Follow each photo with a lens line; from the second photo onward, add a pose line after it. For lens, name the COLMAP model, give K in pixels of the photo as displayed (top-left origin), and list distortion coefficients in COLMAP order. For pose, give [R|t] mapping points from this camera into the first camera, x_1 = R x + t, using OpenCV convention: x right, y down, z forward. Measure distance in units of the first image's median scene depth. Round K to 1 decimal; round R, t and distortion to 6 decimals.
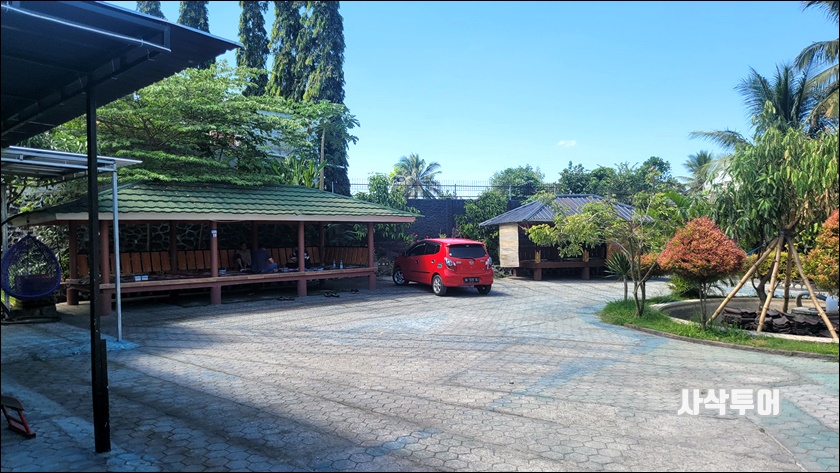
lens RADIAL K [[585.3, 0, 412.0], [0, 585.3, 241.9], [0, 0, 1]] dist [0.018722, -0.038574]
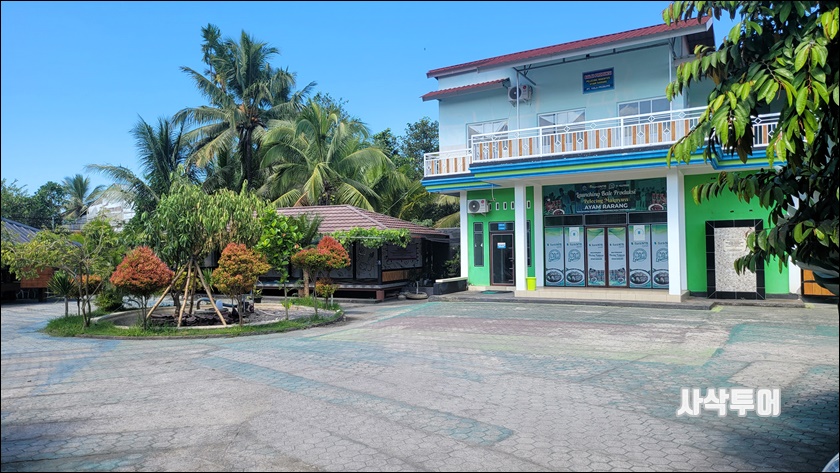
lens RADIAL K [[585.3, 0, 417.4], [0, 585.3, 237.3], [0, 0, 1]] dist [0.018722, -0.038574]
pose [[0.538137, 0.021834, 0.842575, -0.277718], [0.017974, 0.999140, -0.037370, -0.001520], [-0.842666, 0.035255, 0.537282, -0.236830]]
